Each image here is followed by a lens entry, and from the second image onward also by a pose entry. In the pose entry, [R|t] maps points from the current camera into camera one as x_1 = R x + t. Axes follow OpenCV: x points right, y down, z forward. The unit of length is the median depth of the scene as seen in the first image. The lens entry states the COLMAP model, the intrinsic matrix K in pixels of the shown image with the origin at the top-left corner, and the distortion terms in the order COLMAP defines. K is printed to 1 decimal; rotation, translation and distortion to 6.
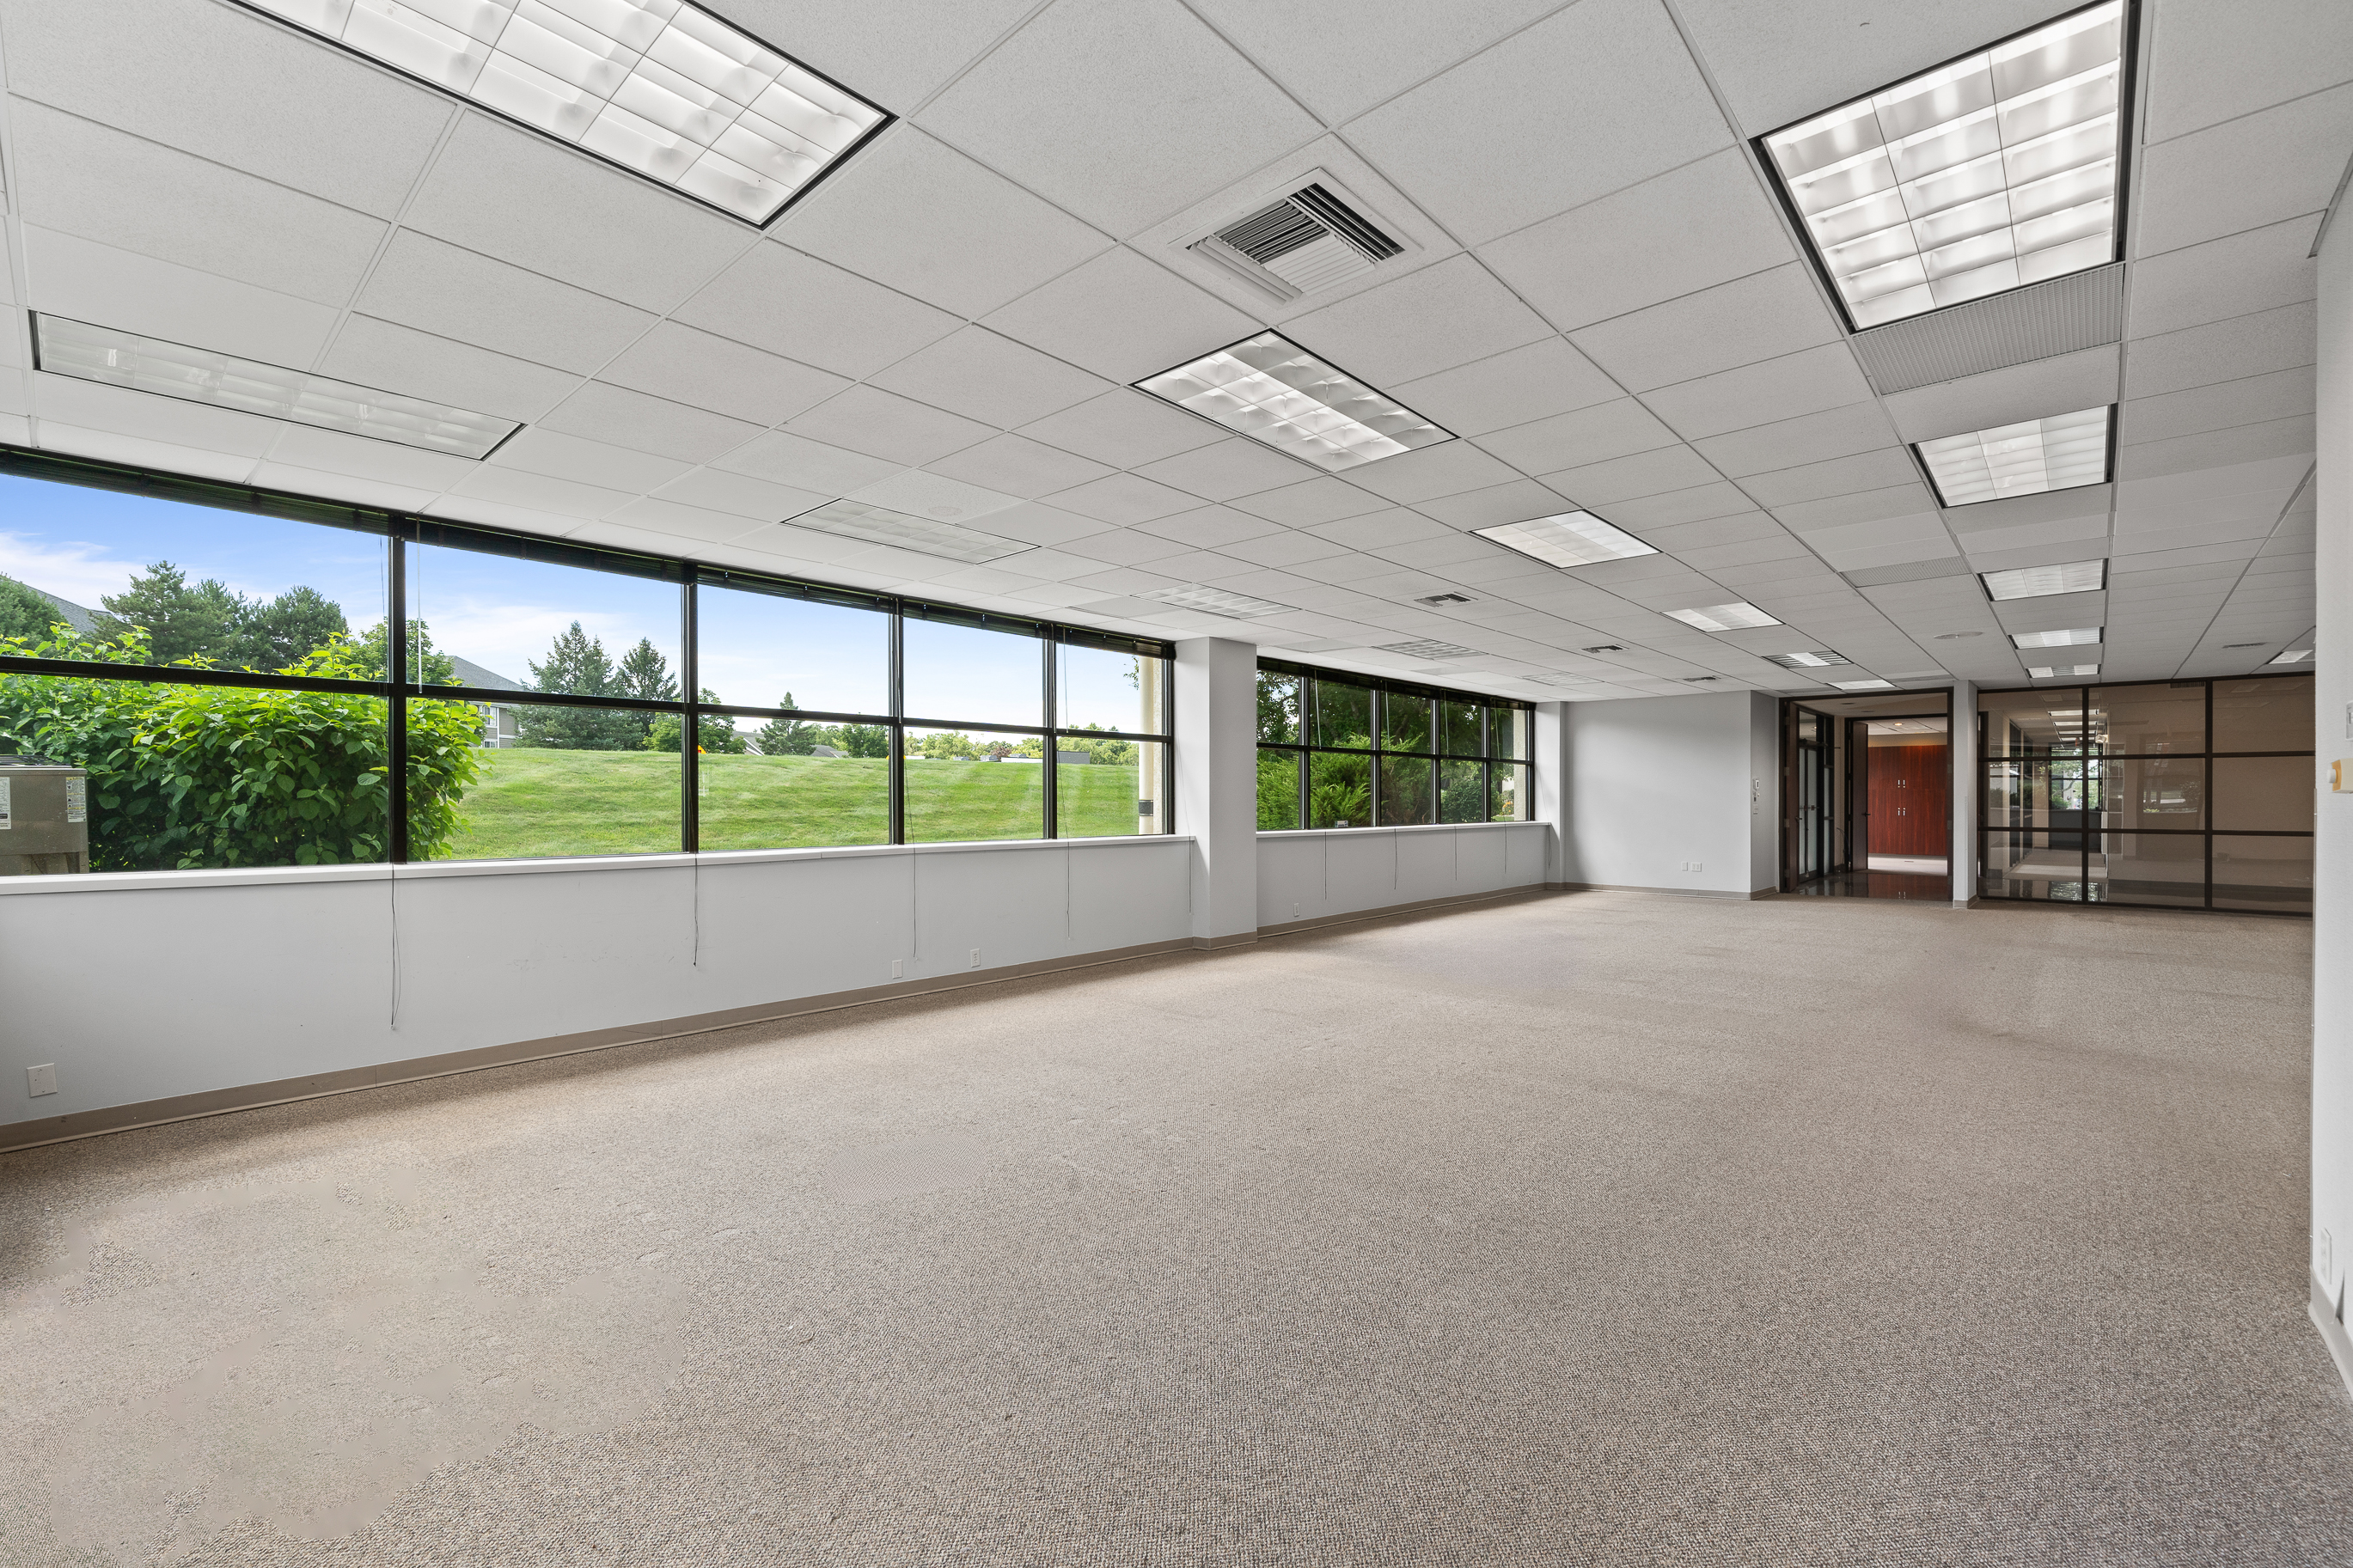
lens RADIAL K [[976.6, 0, 1178.9], [0, 976.6, 799.5], [0, 0, 1]] dist [-0.000753, -0.000152]
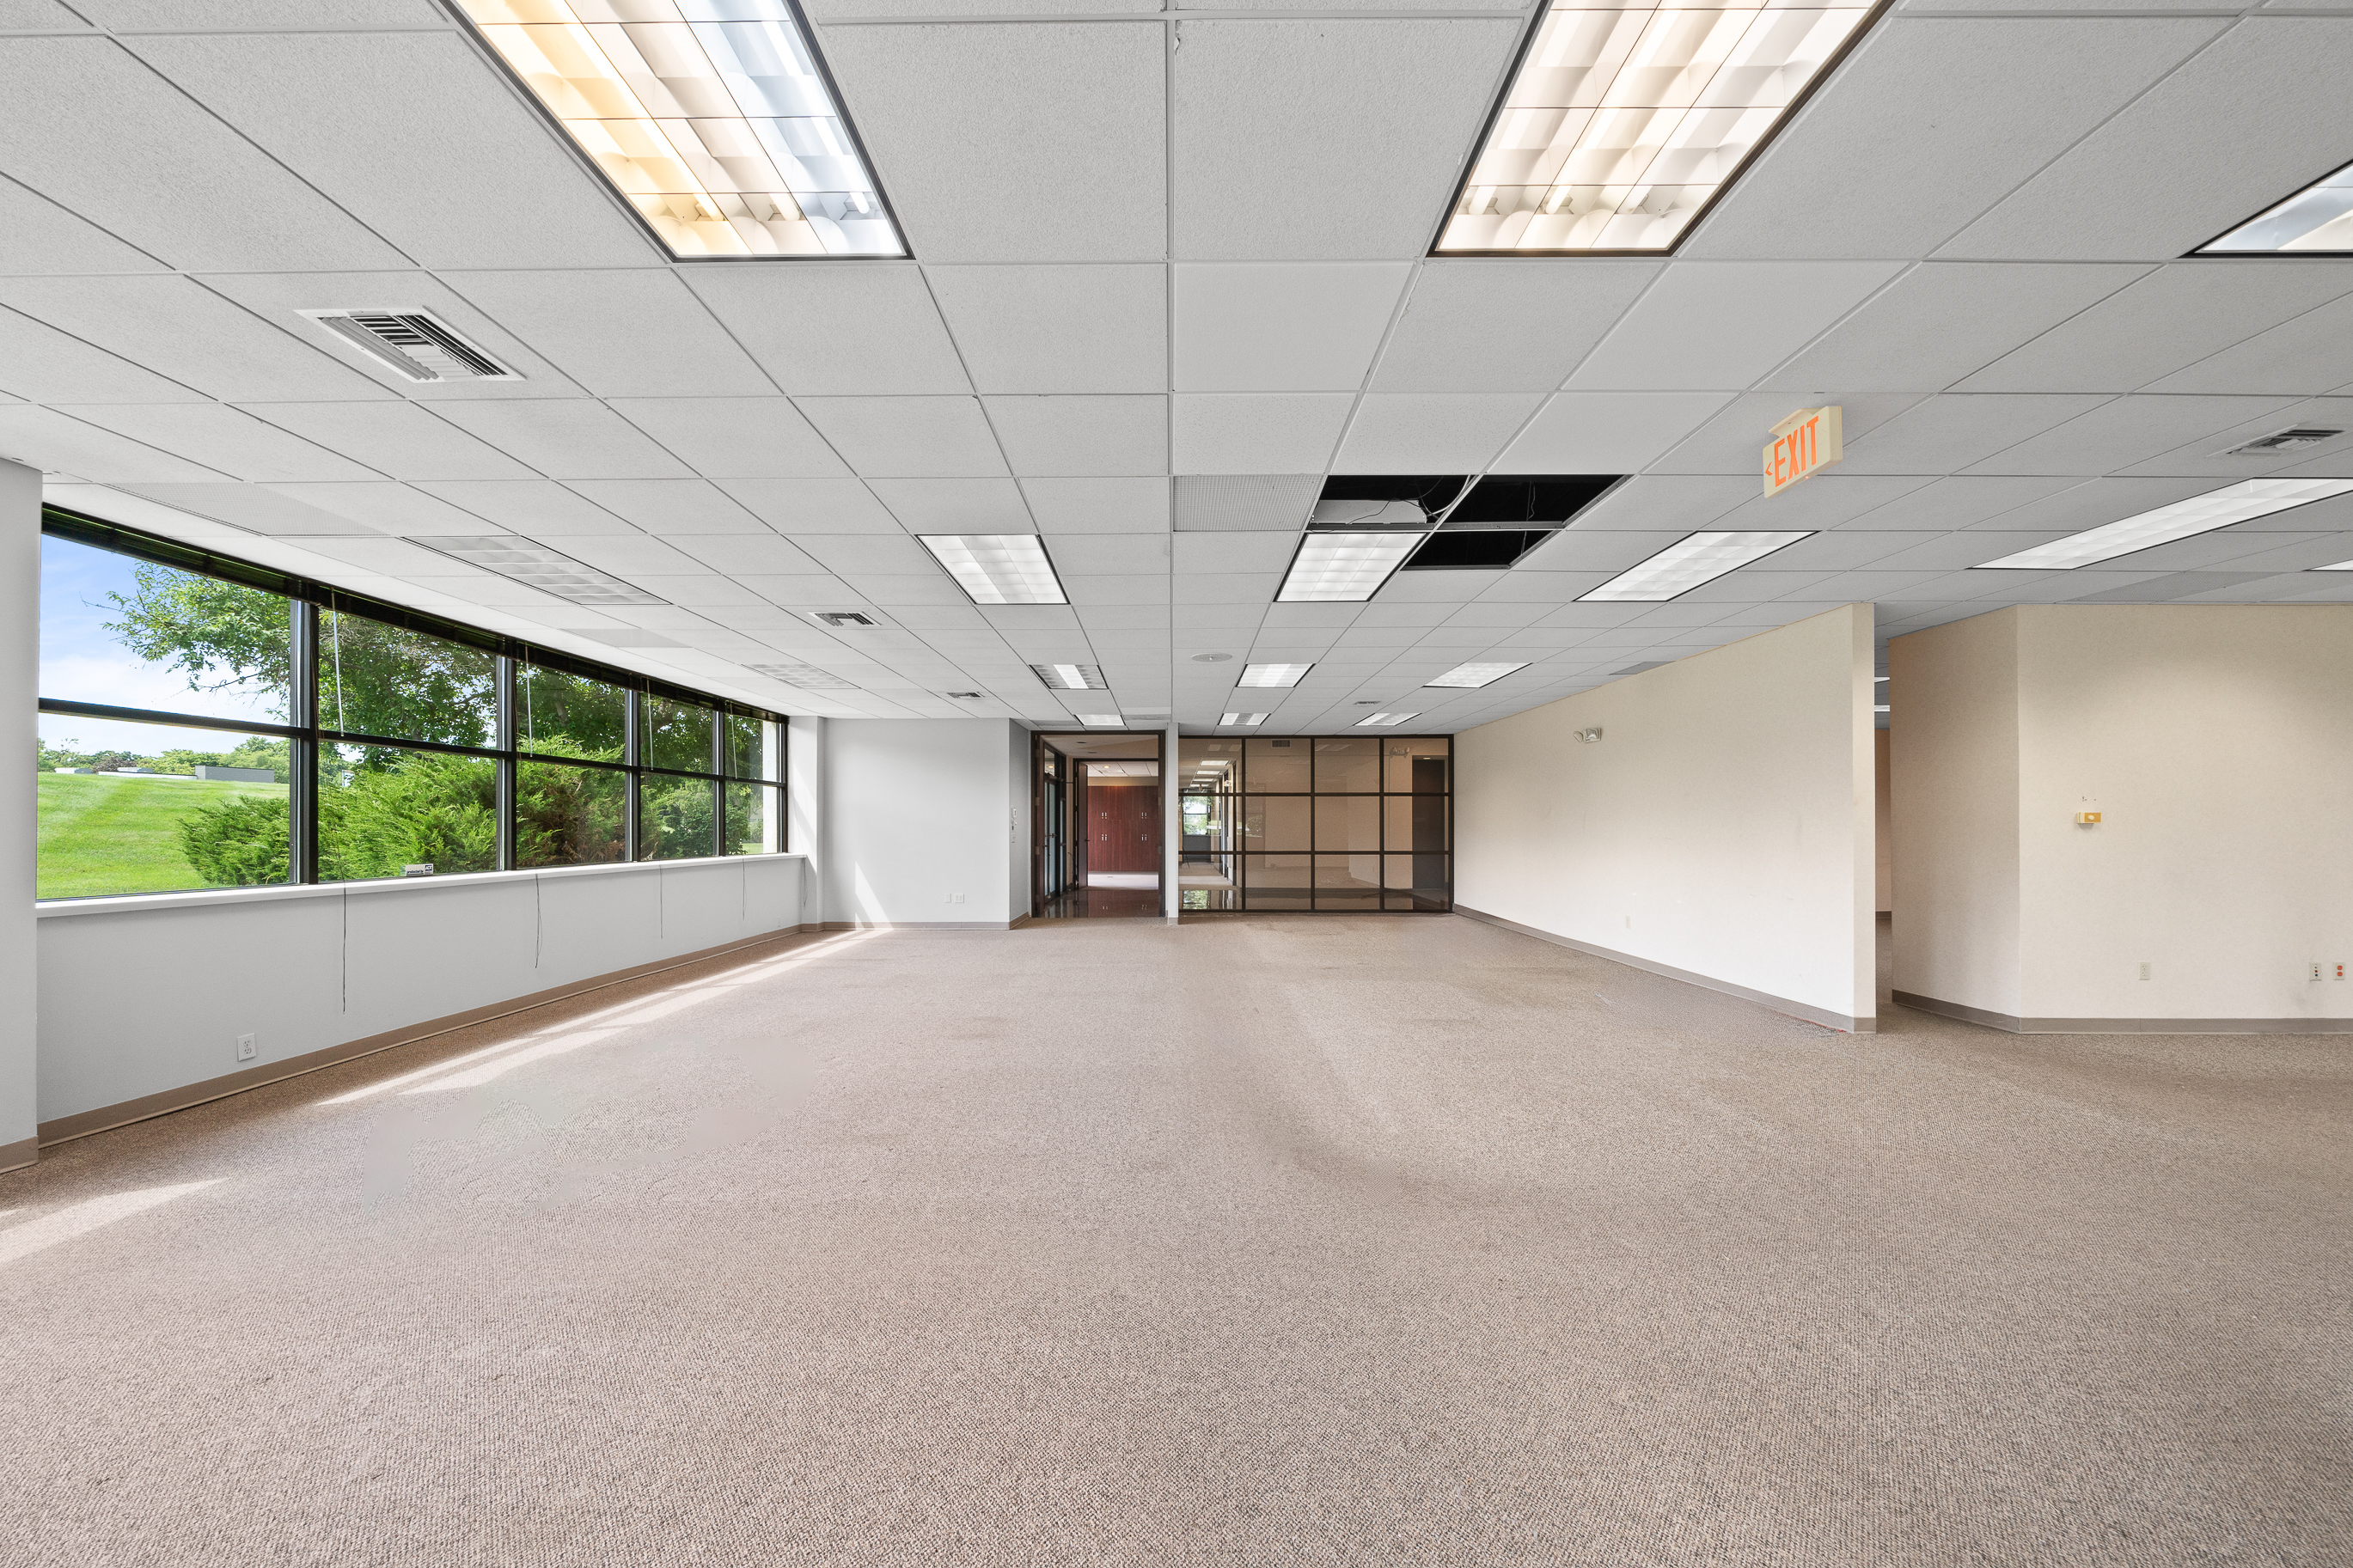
lens RADIAL K [[822.4, 0, 1163.4], [0, 822.4, 827.2], [0, 0, 1]] dist [-0.000472, -0.000013]
pose [[0.742681, 0.000319, 0.669645, 0.129215], [0.000555, 0.999999, -0.001093, 0.000036], [-0.669645, 0.001183, 0.742681, 0.249830]]
